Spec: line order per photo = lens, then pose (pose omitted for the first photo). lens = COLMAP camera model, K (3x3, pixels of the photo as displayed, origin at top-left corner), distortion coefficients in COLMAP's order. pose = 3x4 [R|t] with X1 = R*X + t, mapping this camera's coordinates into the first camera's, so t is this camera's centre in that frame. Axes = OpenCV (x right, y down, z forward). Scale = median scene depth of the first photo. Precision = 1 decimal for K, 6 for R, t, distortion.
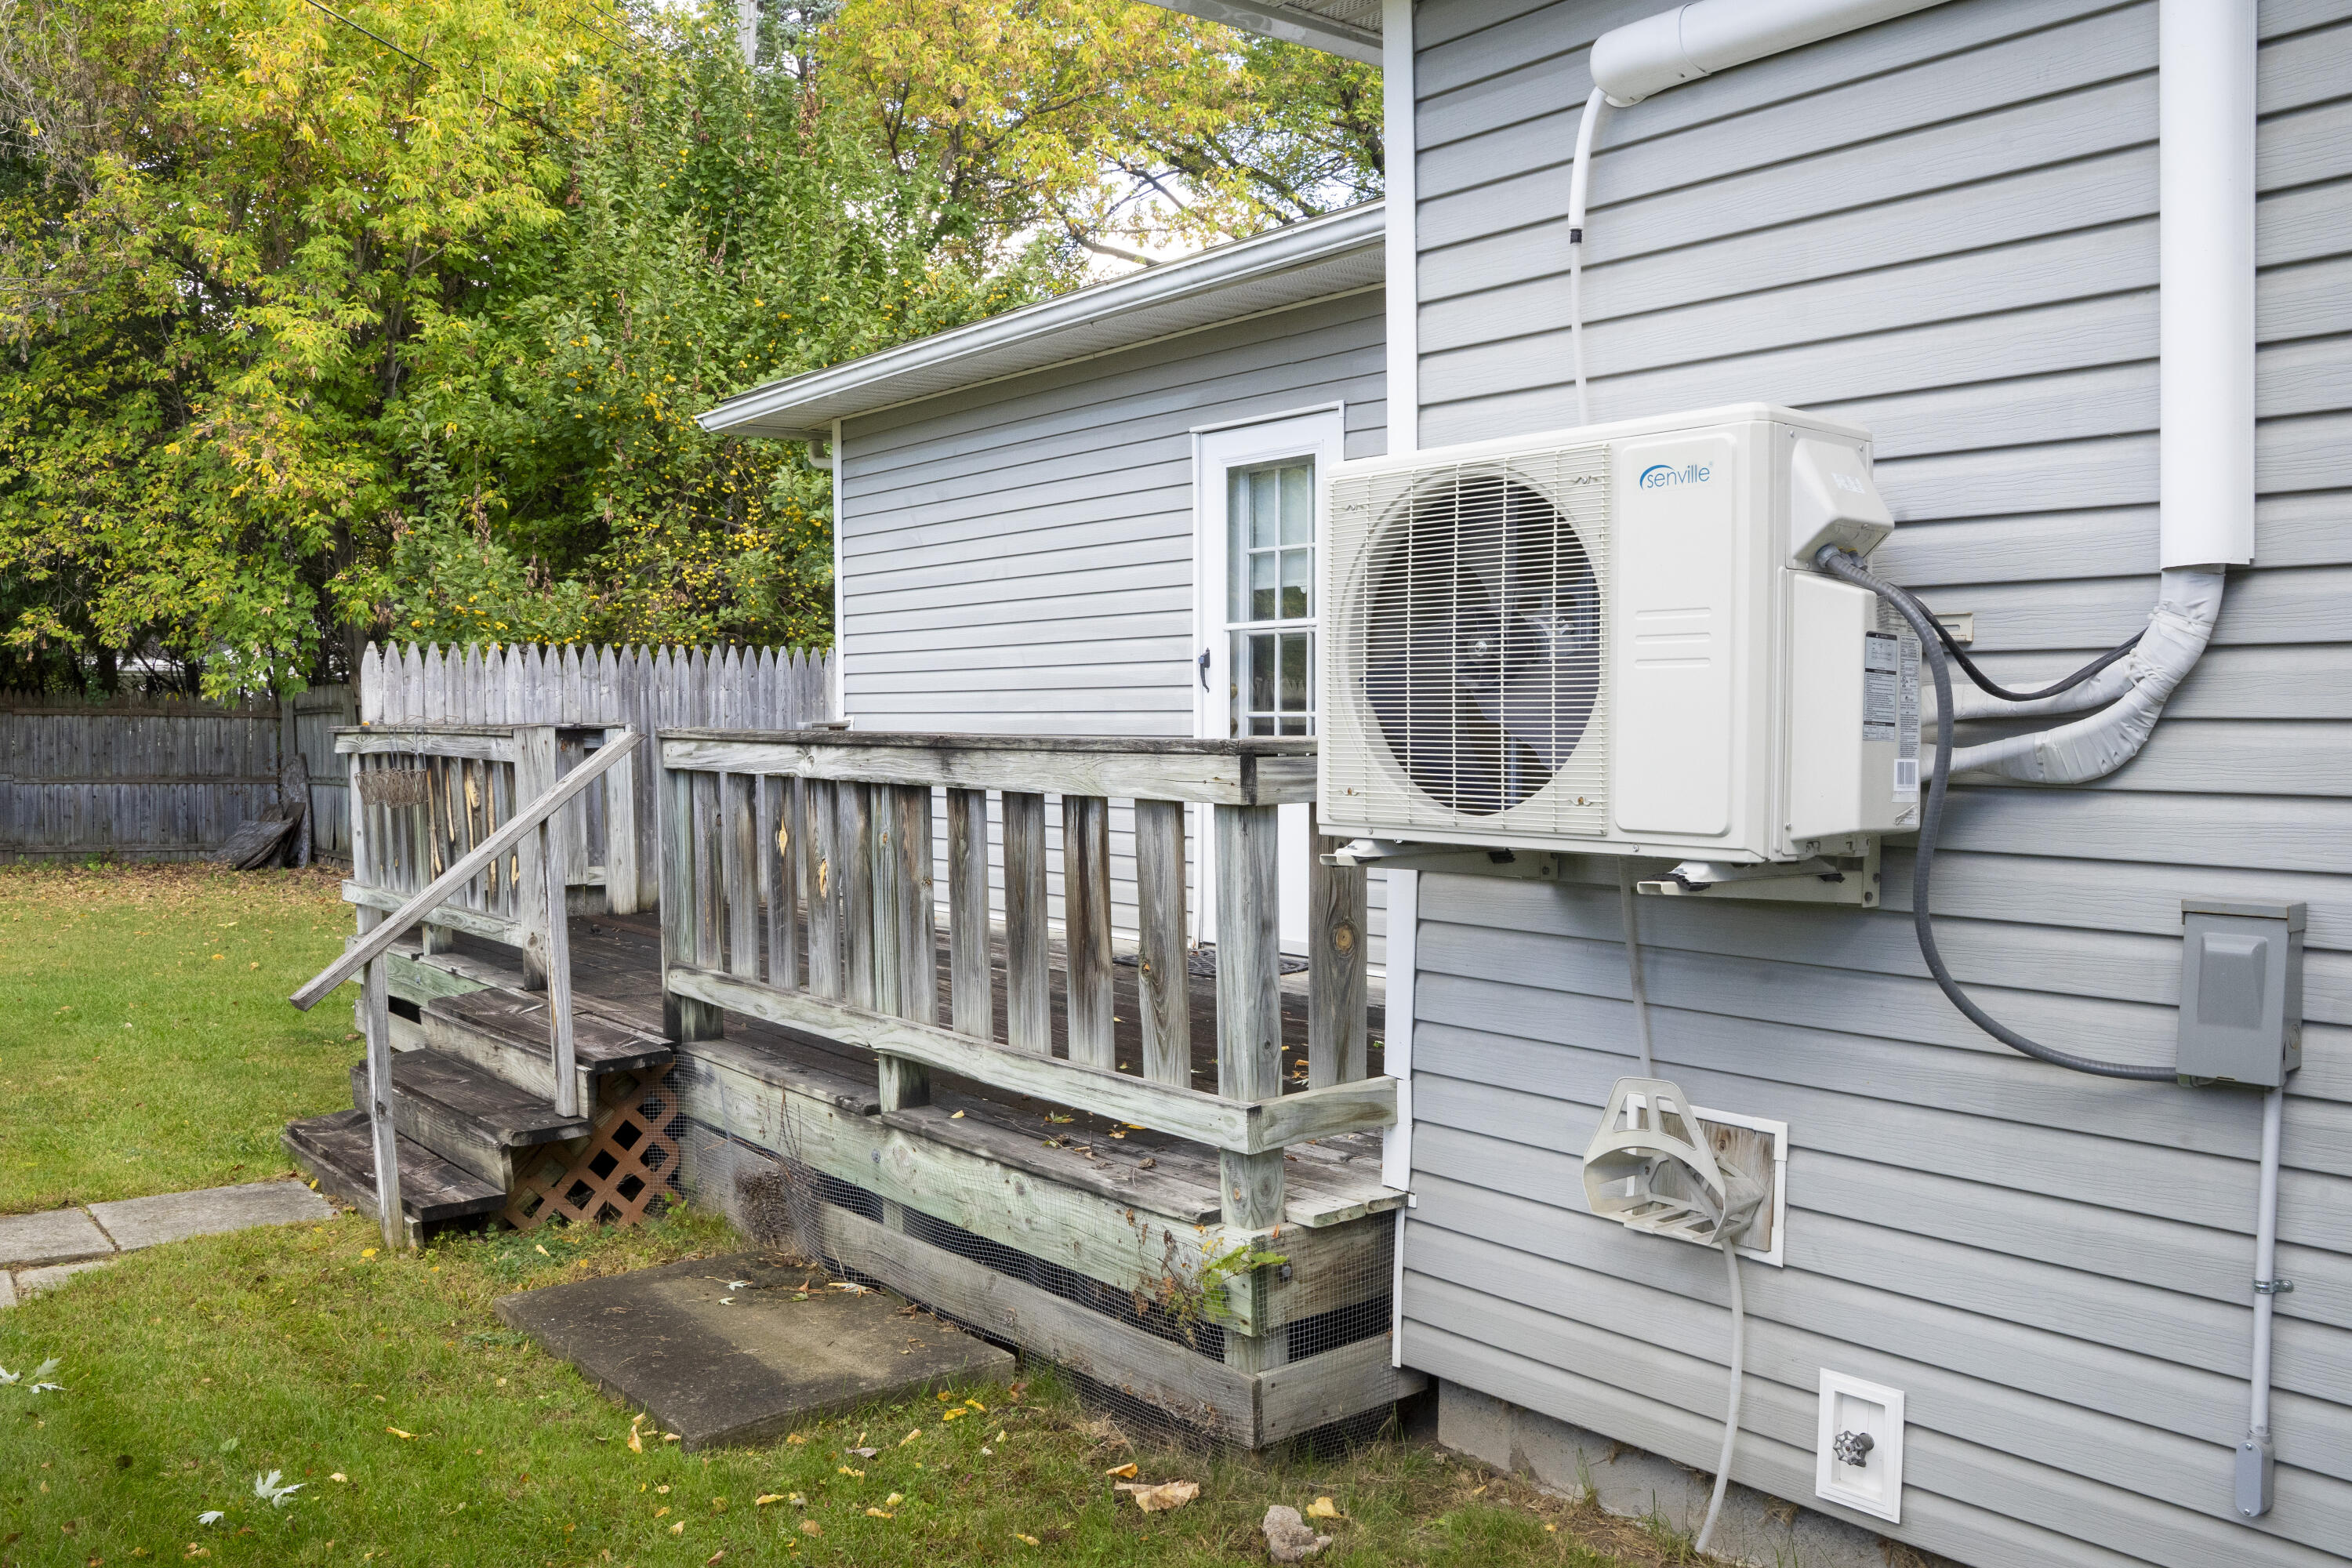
lens RADIAL K [[1901.7, 0, 1176.0], [0, 1901.7, 784.0], [0, 0, 1]] dist [-0.110917, 0.079261]
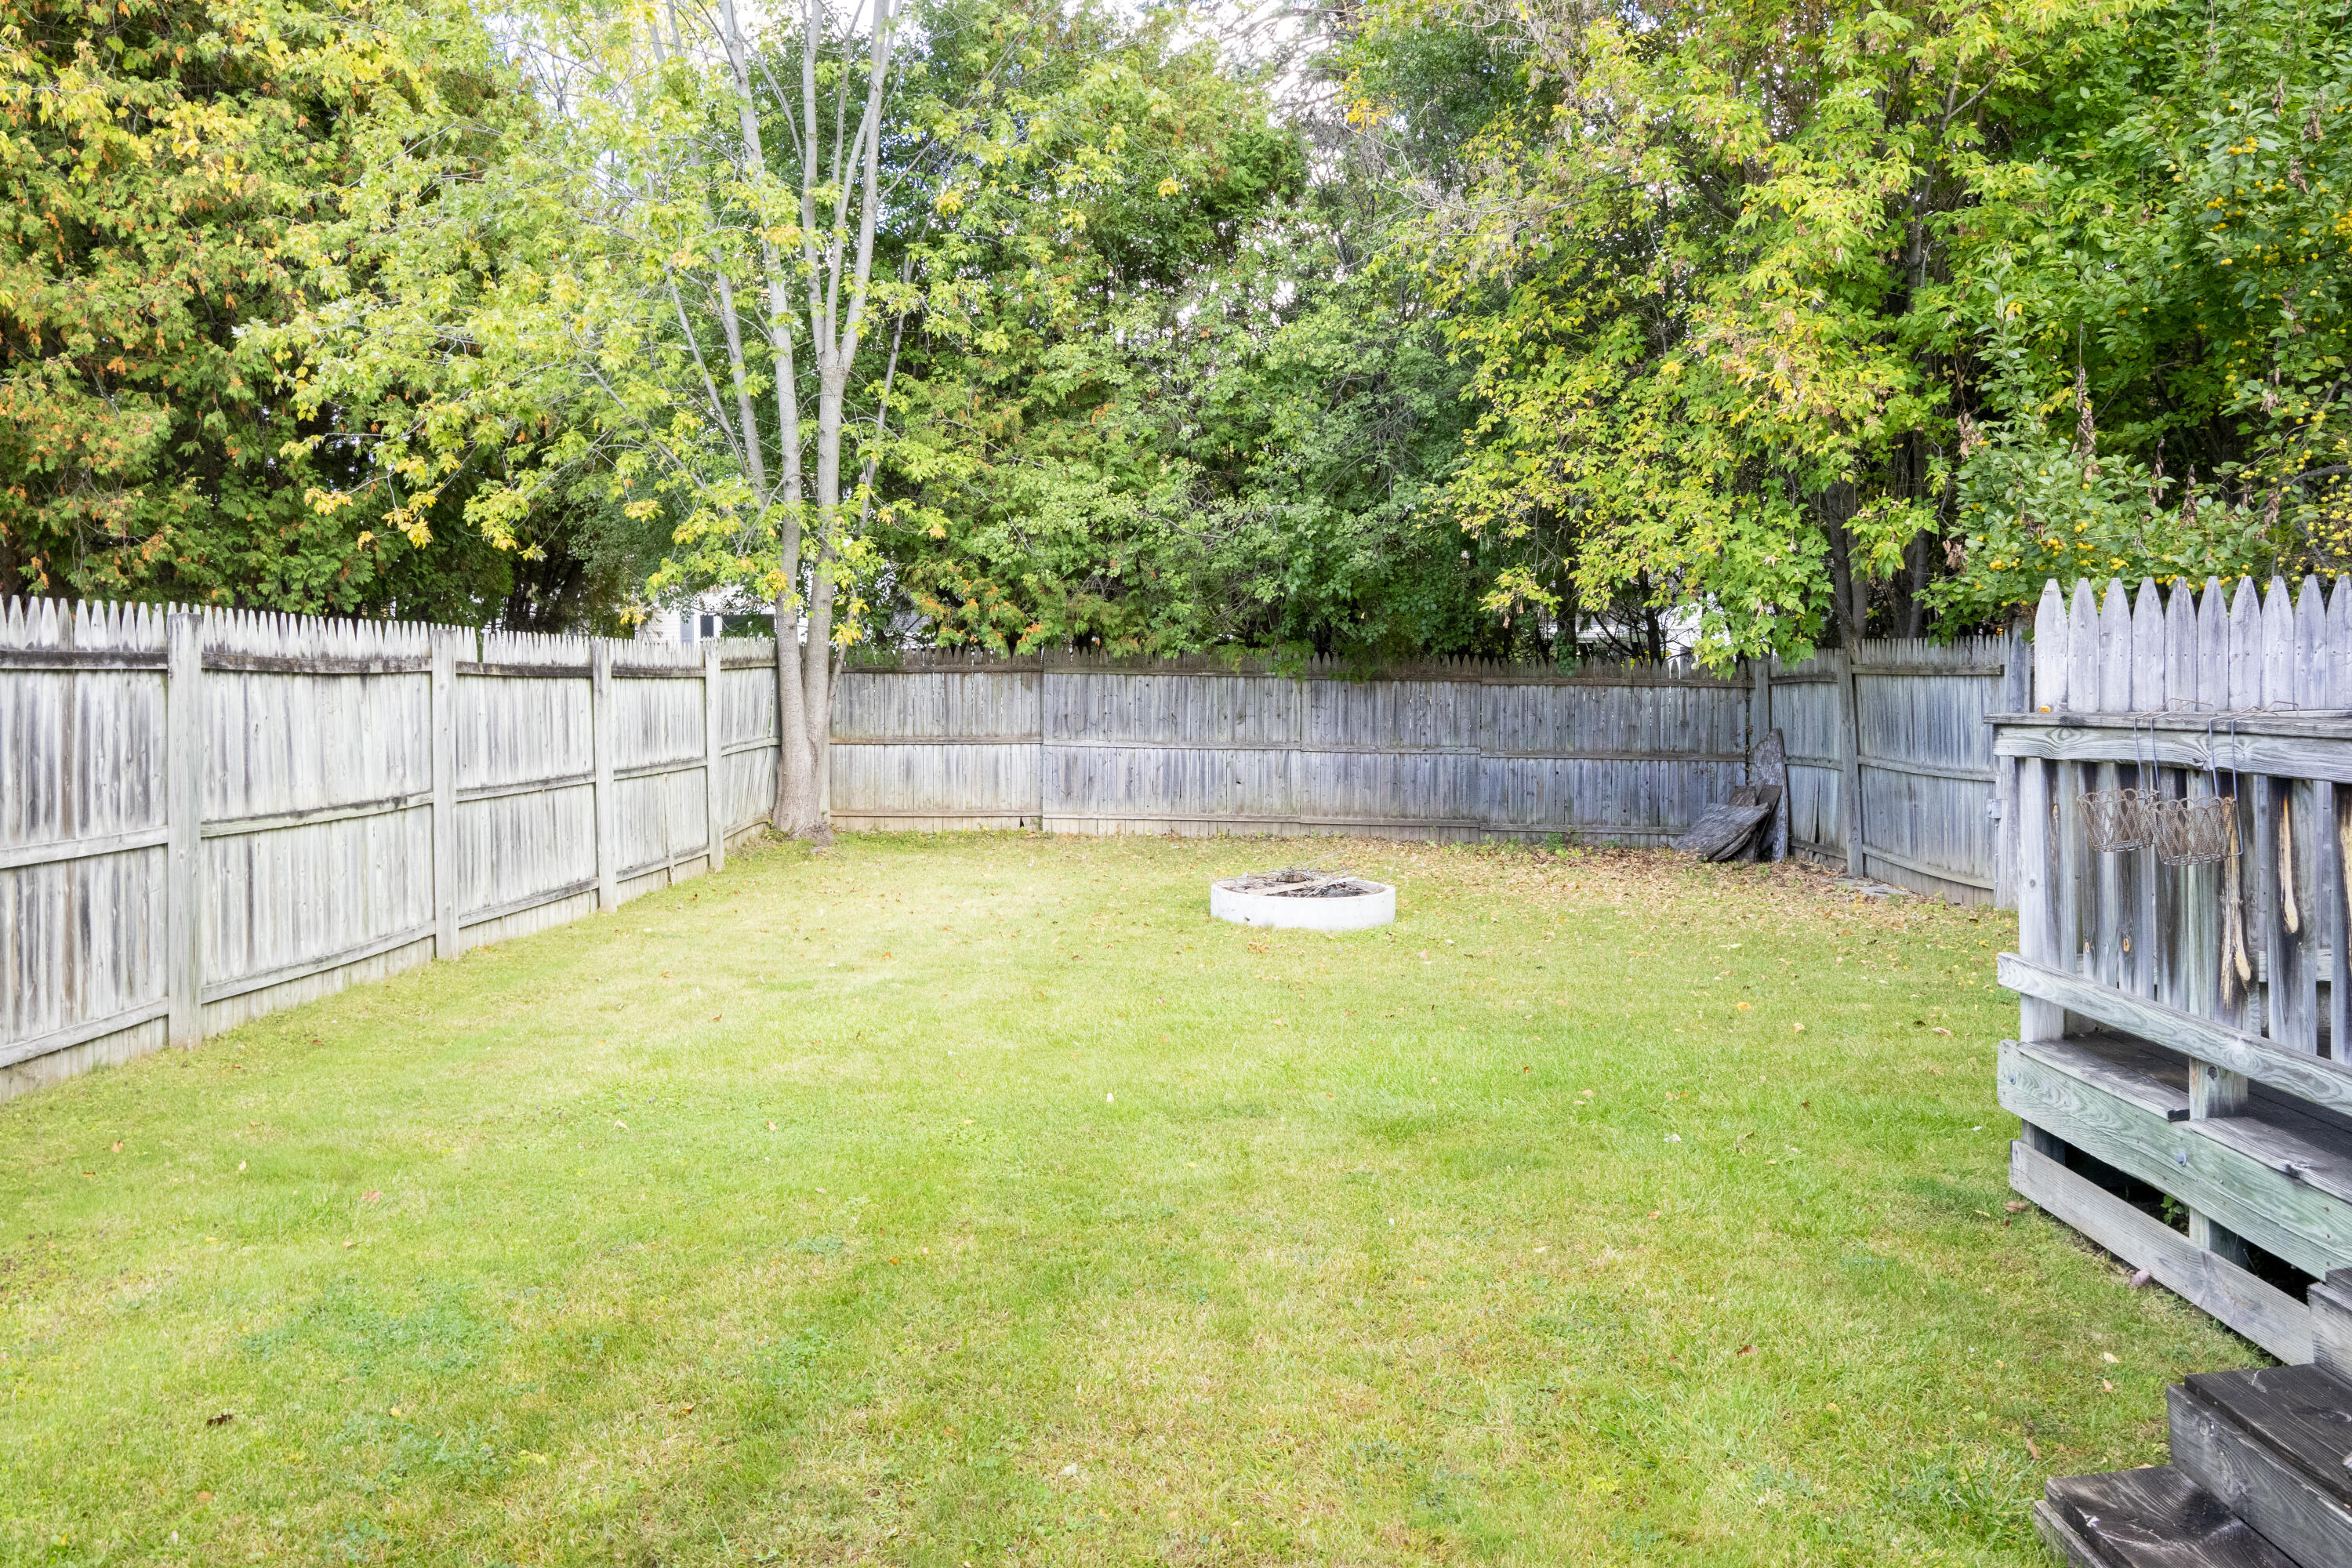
lens RADIAL K [[1901.7, 0, 1176.0], [0, 1901.7, 784.0], [0, 0, 1]] dist [-0.110917, 0.079261]
pose [[0.760374, 0.027189, -0.648916, -0.142721], [-0.014619, 0.999587, 0.024753, -0.010606], [0.649320, -0.009335, 0.760458, 0.189866]]
